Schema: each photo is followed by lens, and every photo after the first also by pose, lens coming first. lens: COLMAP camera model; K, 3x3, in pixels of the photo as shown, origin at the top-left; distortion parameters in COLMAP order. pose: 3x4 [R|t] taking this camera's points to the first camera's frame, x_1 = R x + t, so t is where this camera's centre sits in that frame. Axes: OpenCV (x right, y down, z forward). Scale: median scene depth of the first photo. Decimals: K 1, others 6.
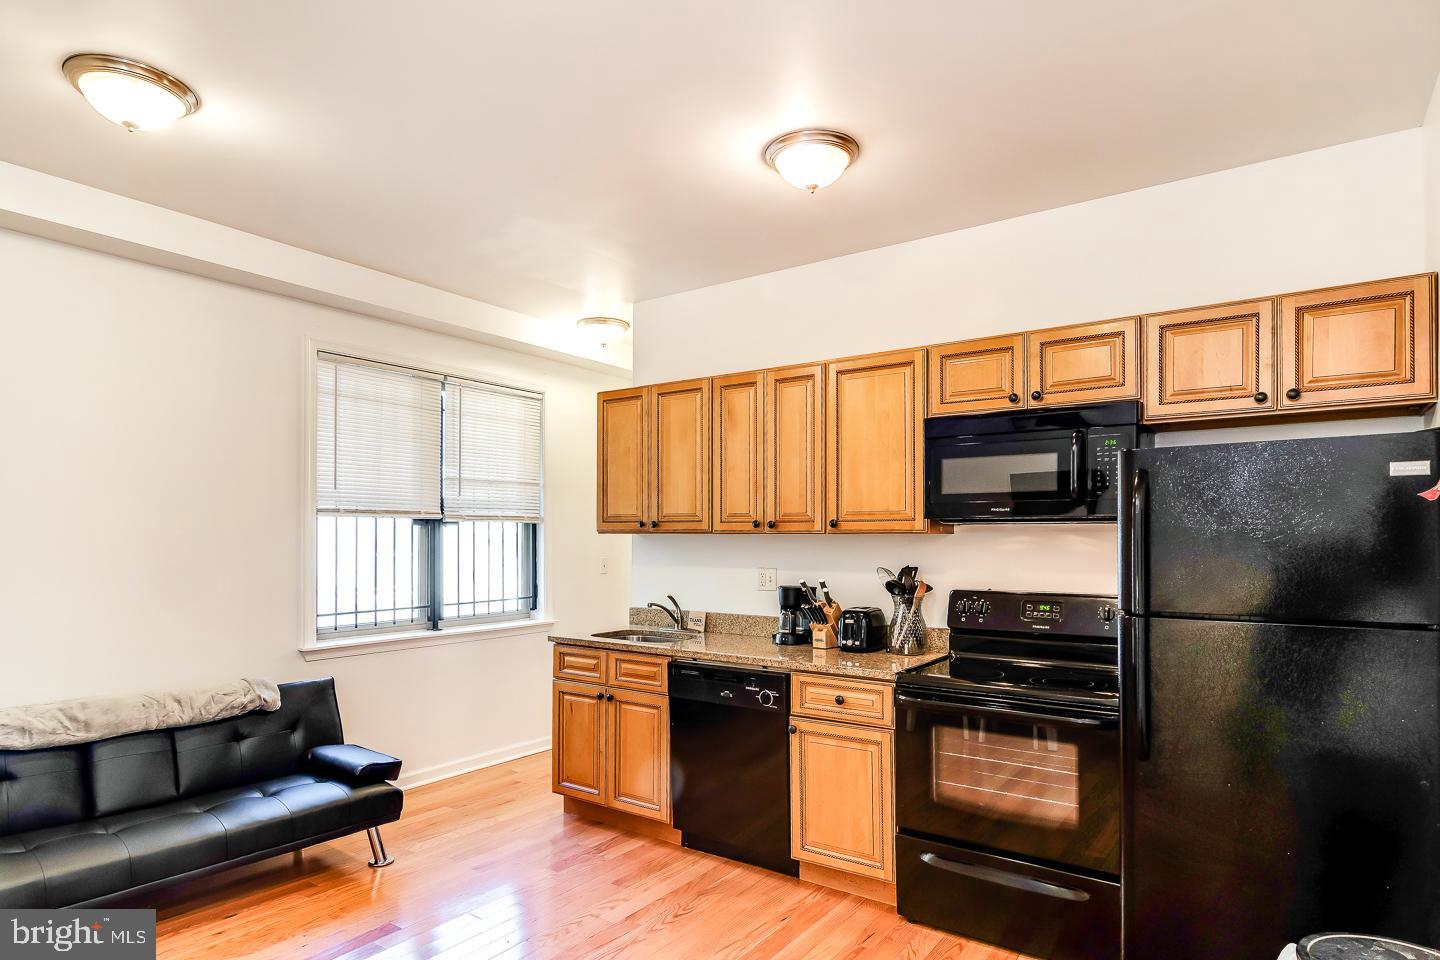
lens RADIAL K [[795.0, 0, 717.2], [0, 795.0, 538.6], [0, 0, 1]] dist [0.001566, -0.000548]
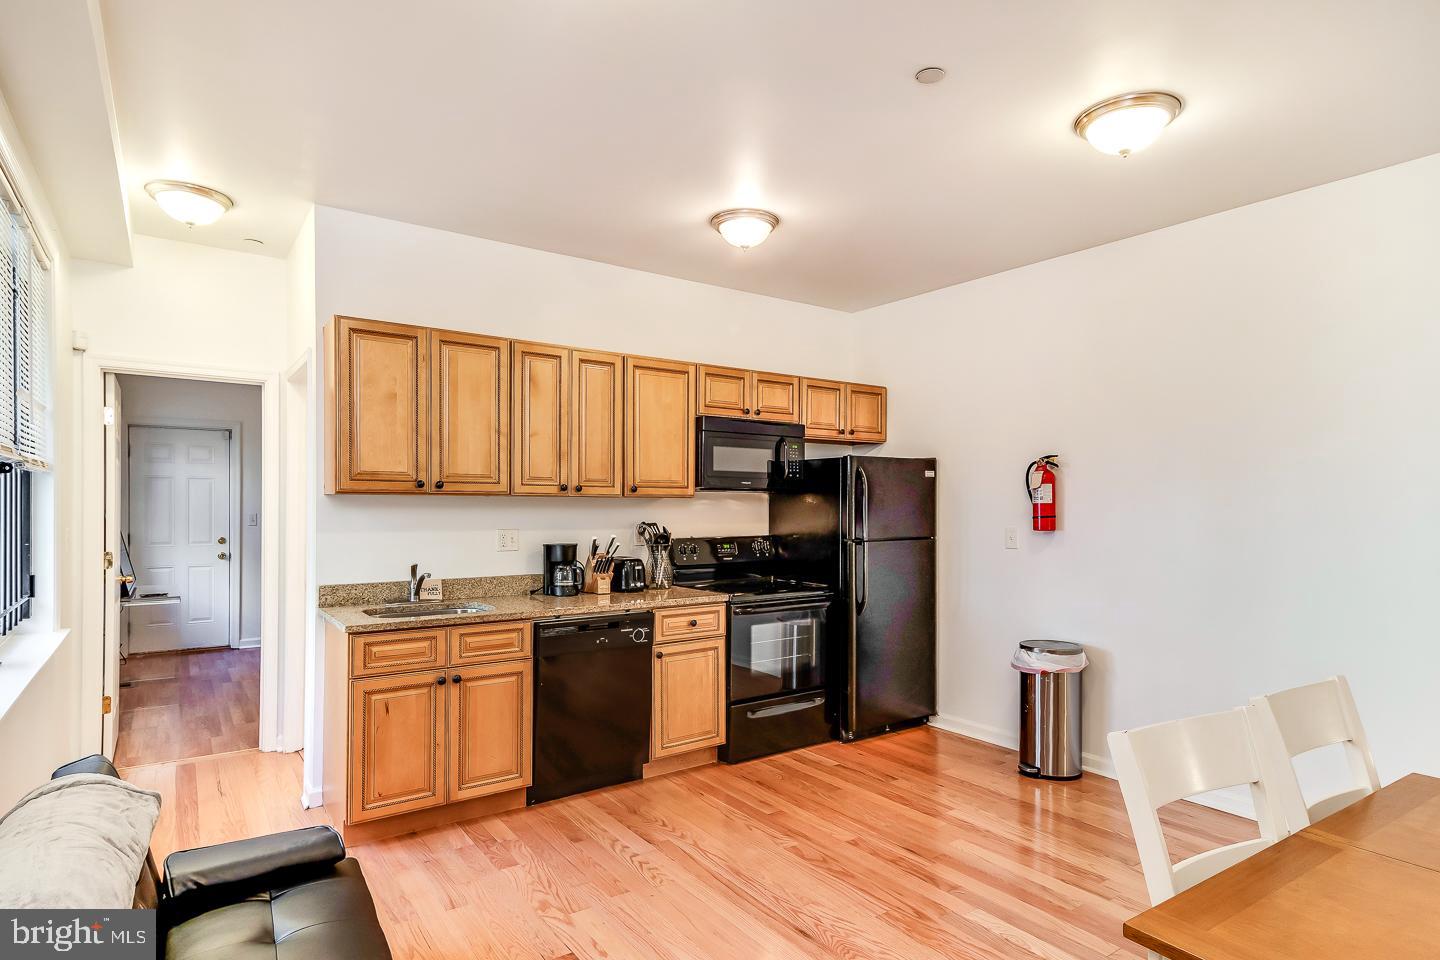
lens RADIAL K [[774.1, 0, 694.3], [0, 774.1, 518.7], [0, 0, 1]] dist [0.000549, 0.000051]
pose [[0.341969, -0.017832, 0.939542, -0.932720], [-0.000386, 0.999817, 0.019117, 0.003971], [-0.939711, -0.006900, 0.341900, 0.493804]]
